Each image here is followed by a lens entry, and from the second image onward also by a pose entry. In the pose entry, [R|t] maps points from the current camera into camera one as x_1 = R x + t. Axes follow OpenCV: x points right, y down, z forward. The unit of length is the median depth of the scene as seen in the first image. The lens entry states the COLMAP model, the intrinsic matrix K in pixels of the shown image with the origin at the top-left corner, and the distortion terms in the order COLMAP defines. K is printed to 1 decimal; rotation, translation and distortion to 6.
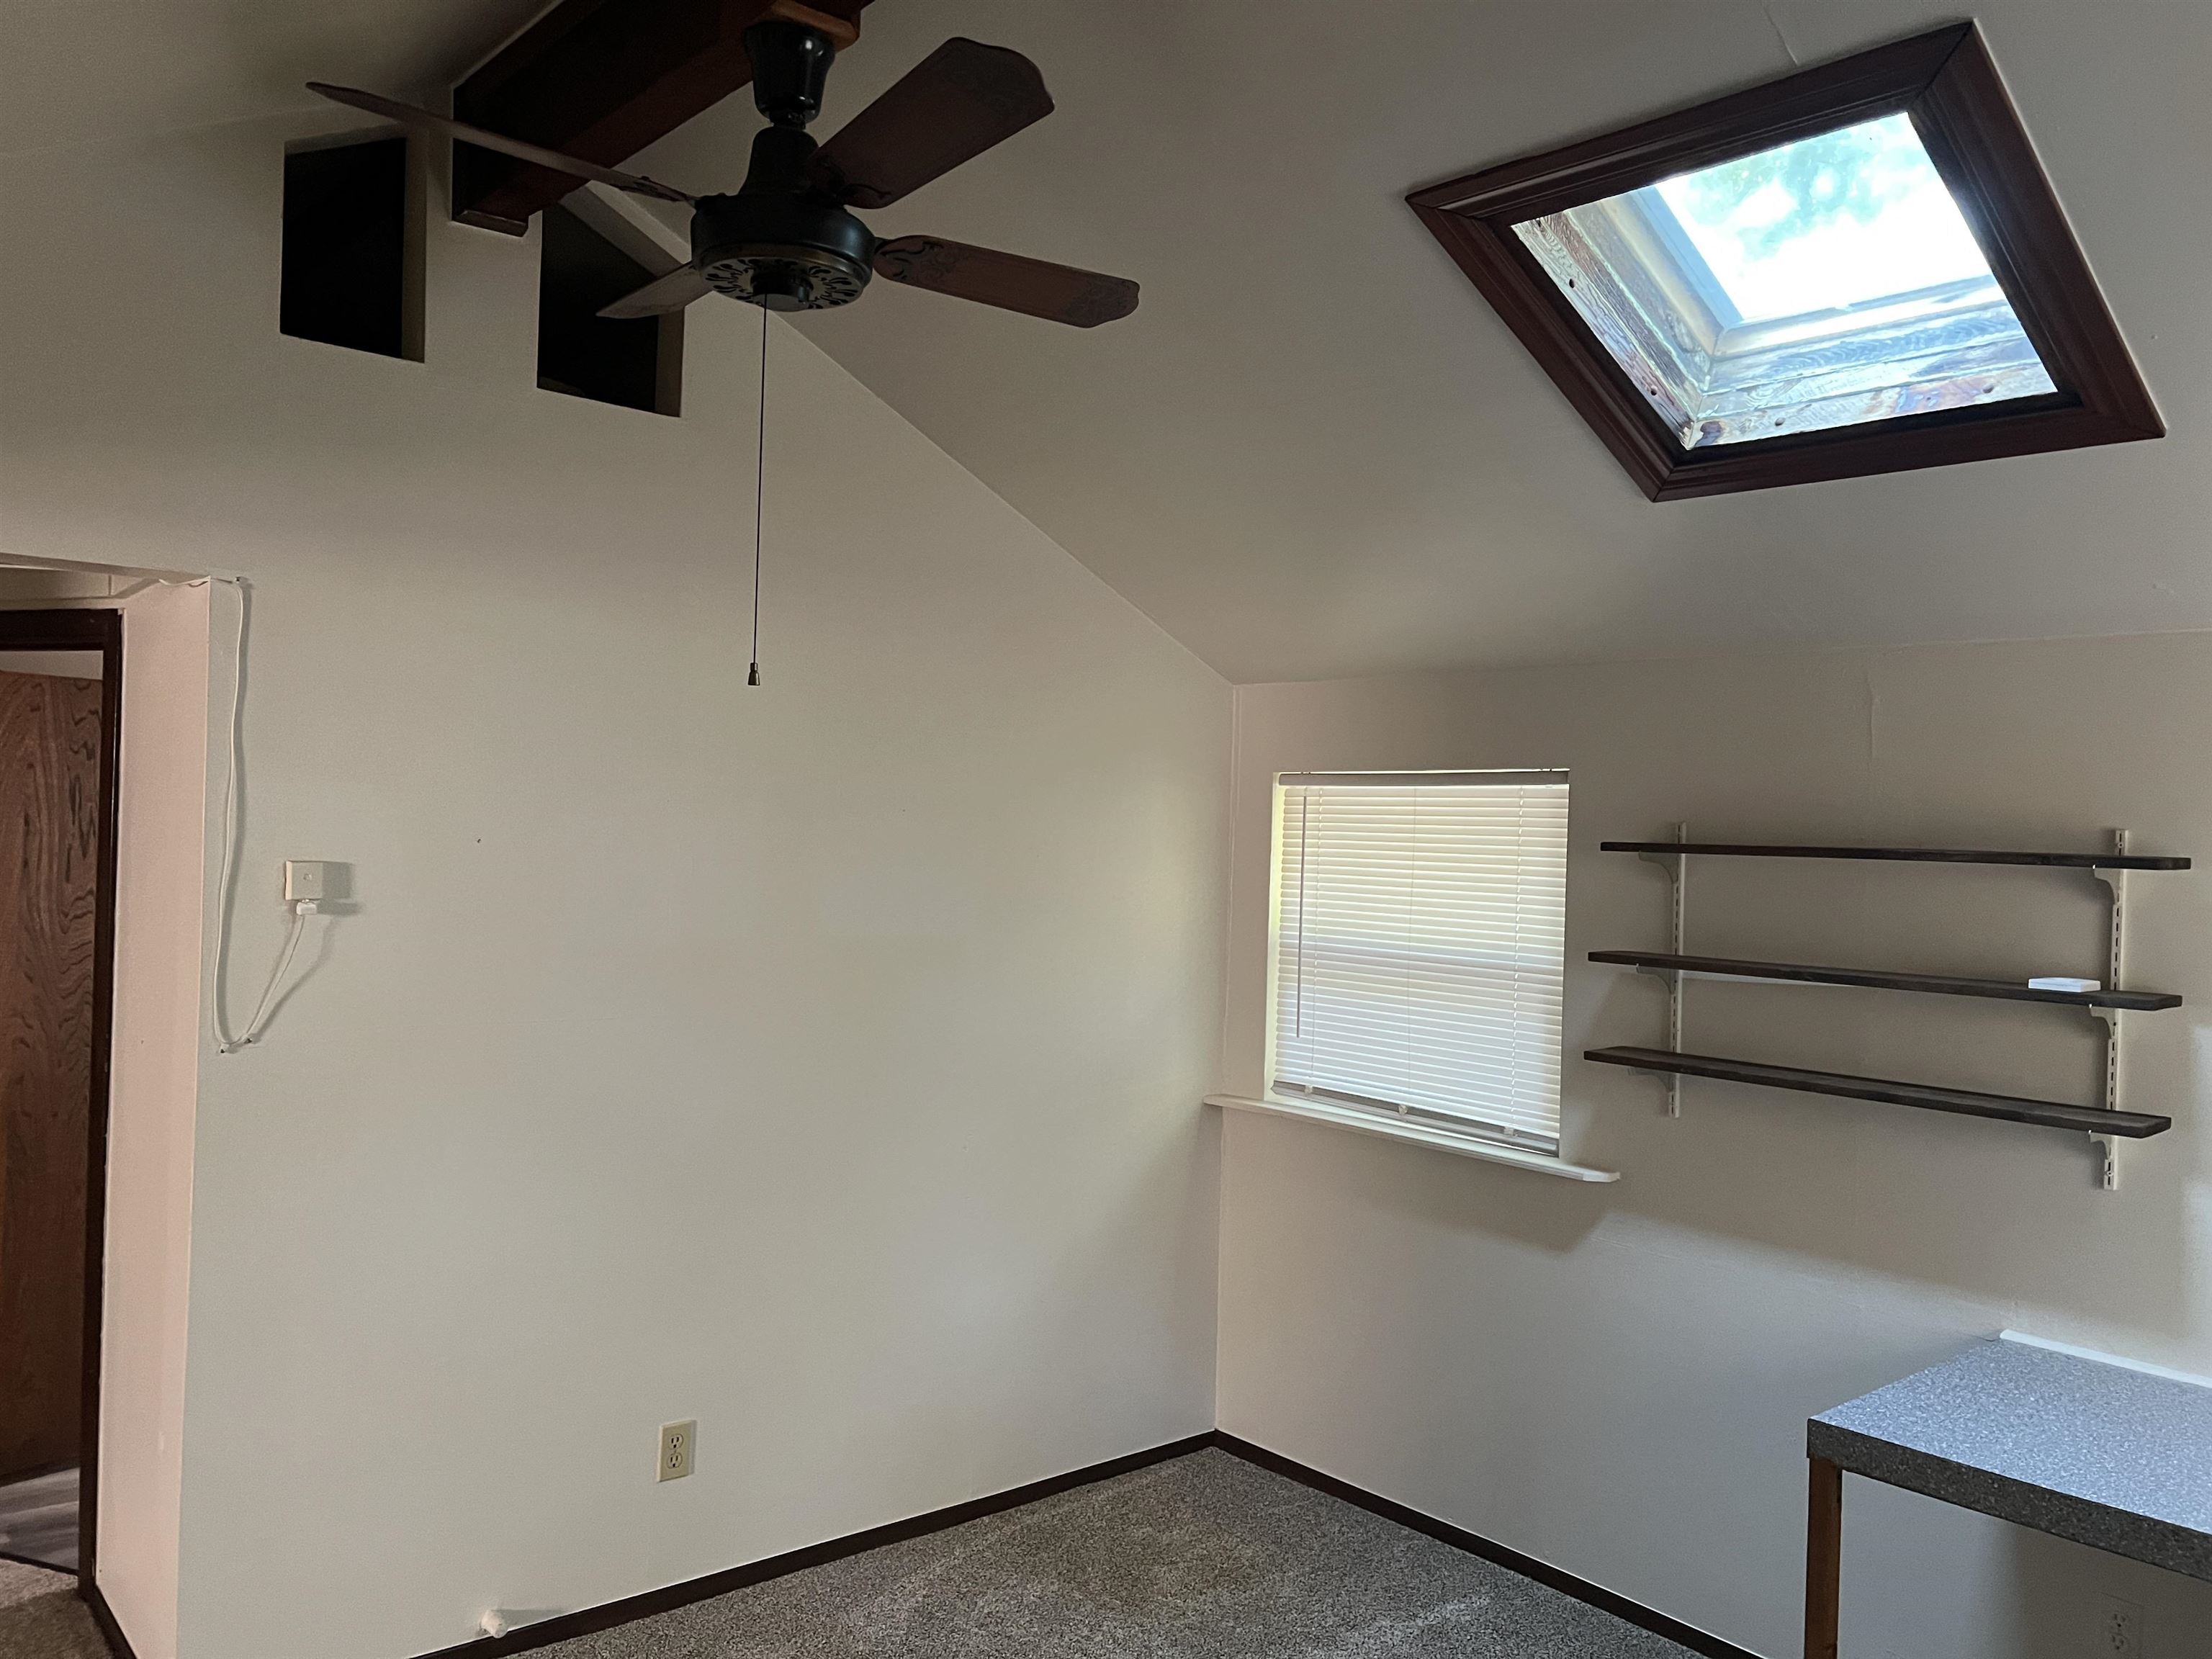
lens RADIAL K [[1695.3, 0, 1106.7], [0, 1695.3, 827.0], [0, 0, 1]] dist [0.036638, -0.002808]
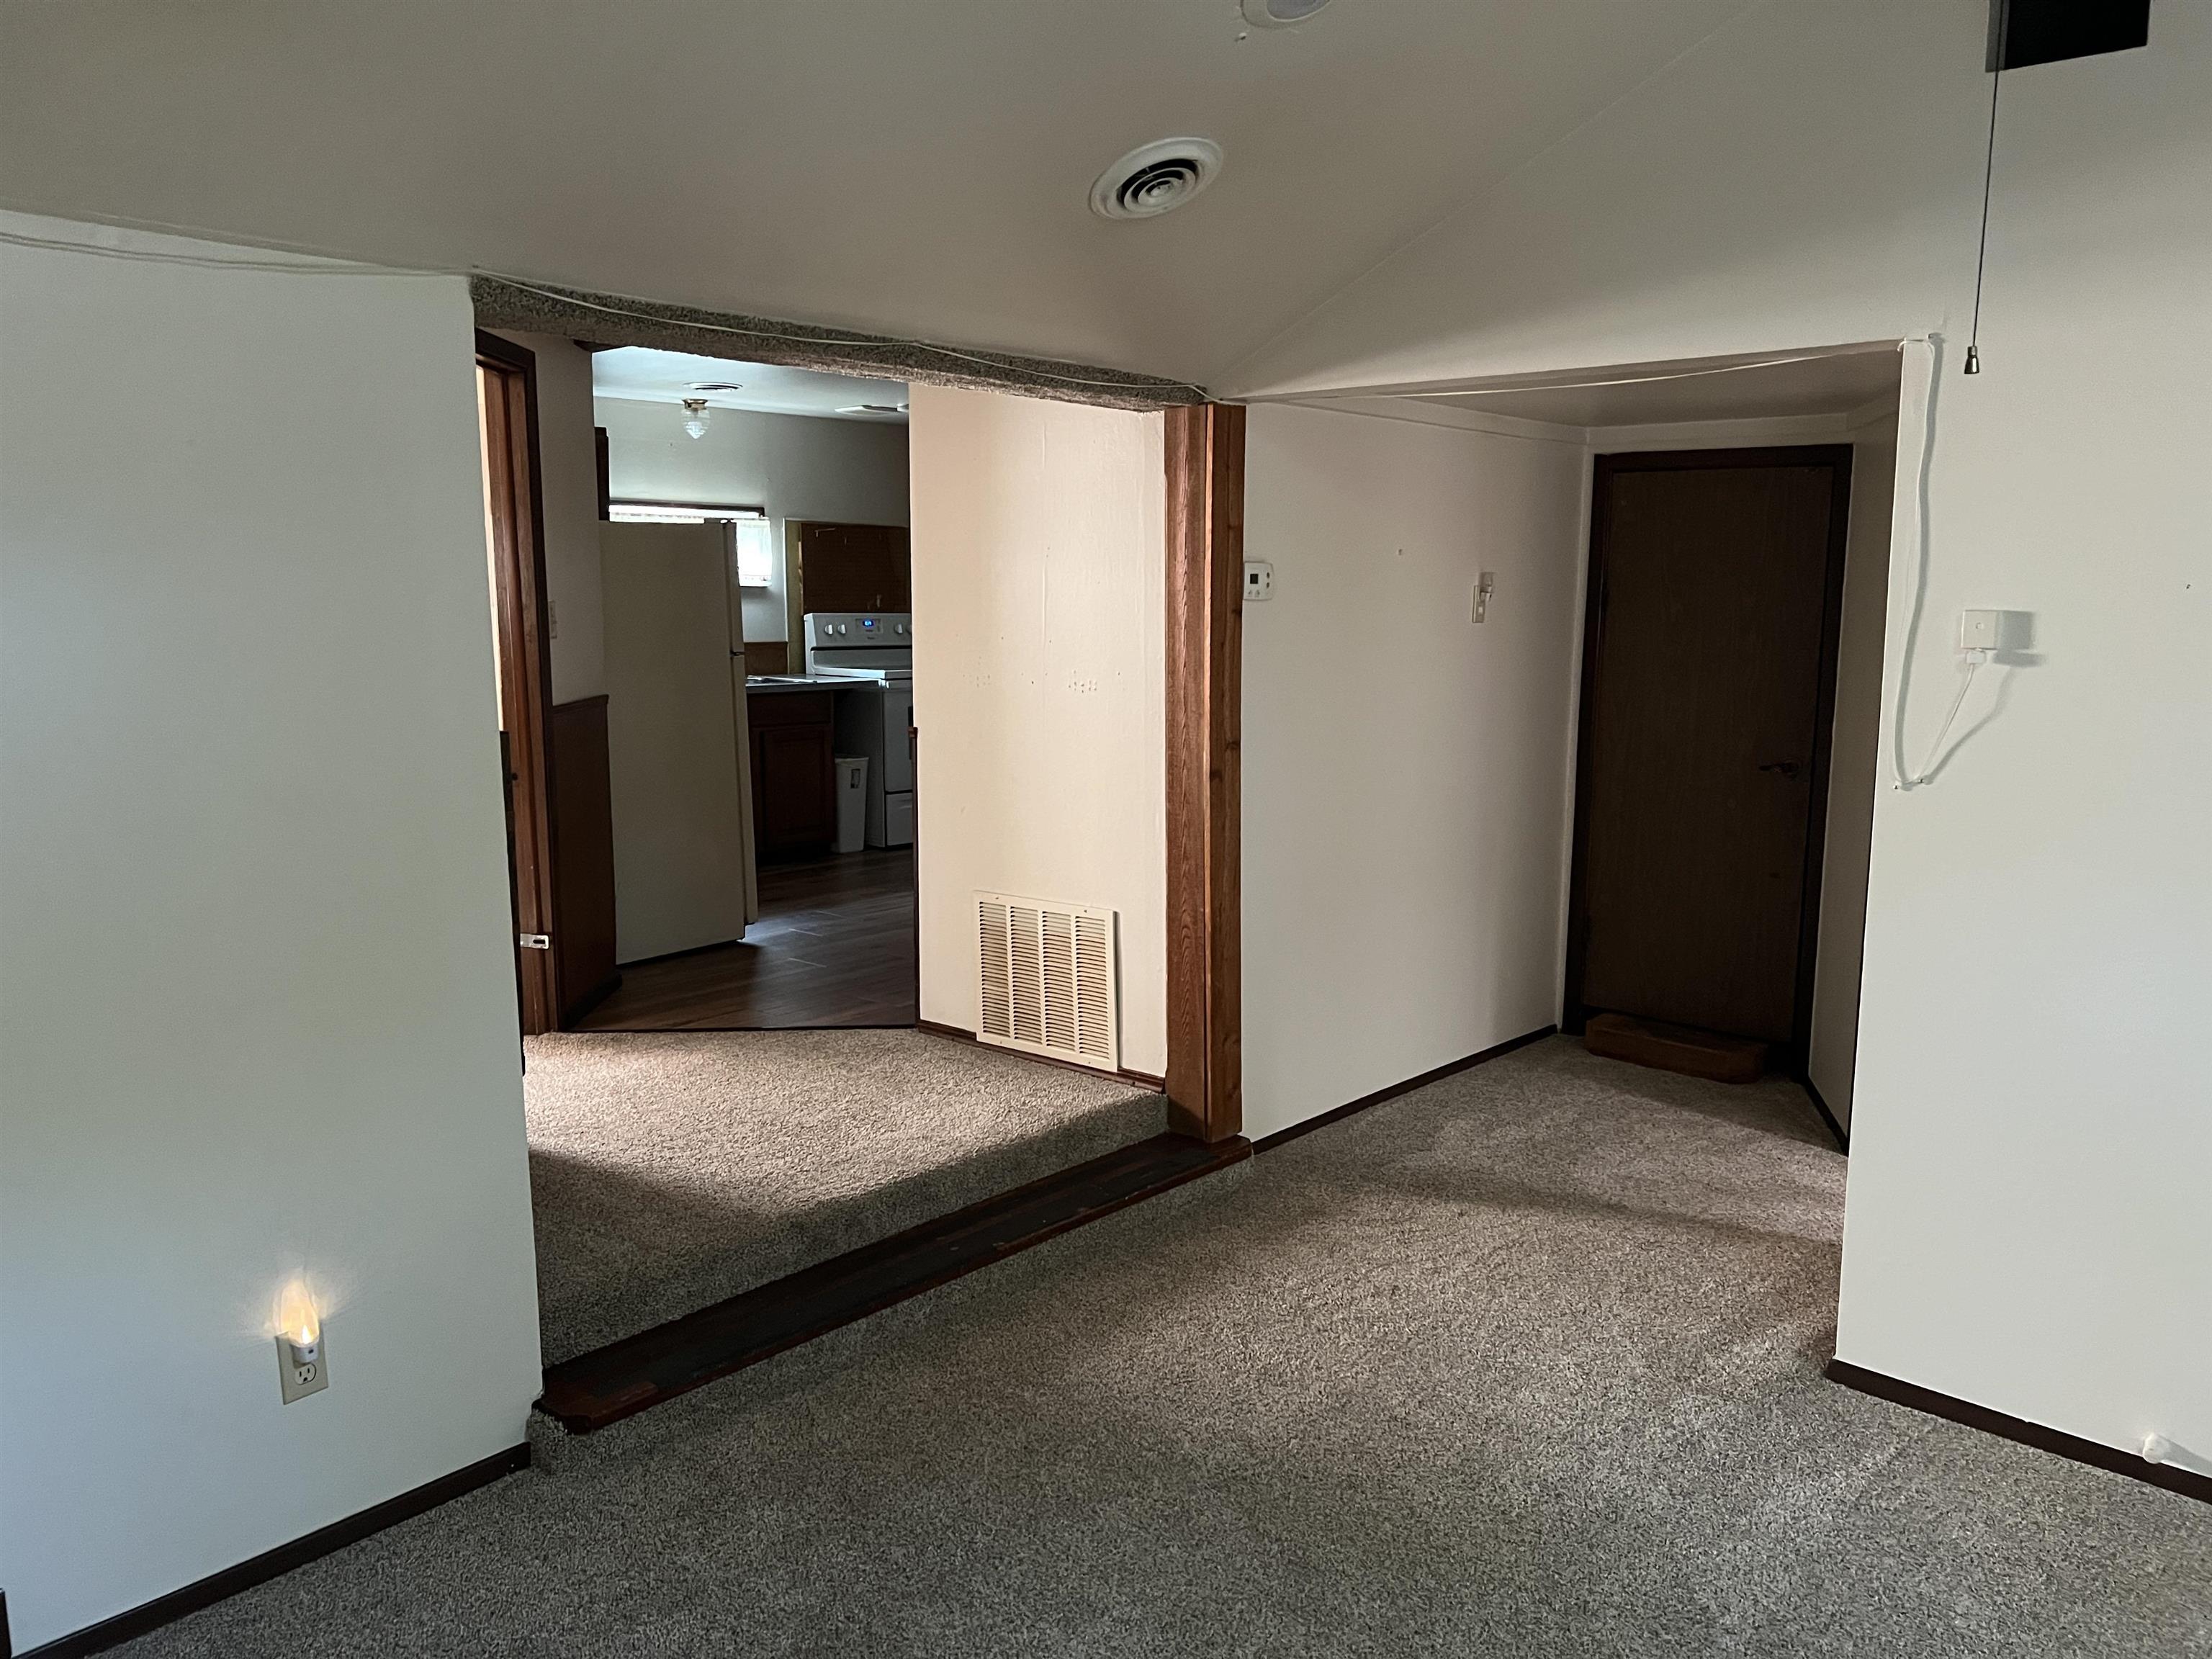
lens RADIAL K [[1695.3, 0, 1108.0], [0, 1695.3, 832.2], [0, 0, 1]] dist [0.036638, -0.002808]
pose [[0.134785, 0.113362, -0.984369, 0.471149], [-0.006137, 0.993511, 0.113574, 0.038462], [0.990856, -0.009267, 0.134606, 0.351589]]
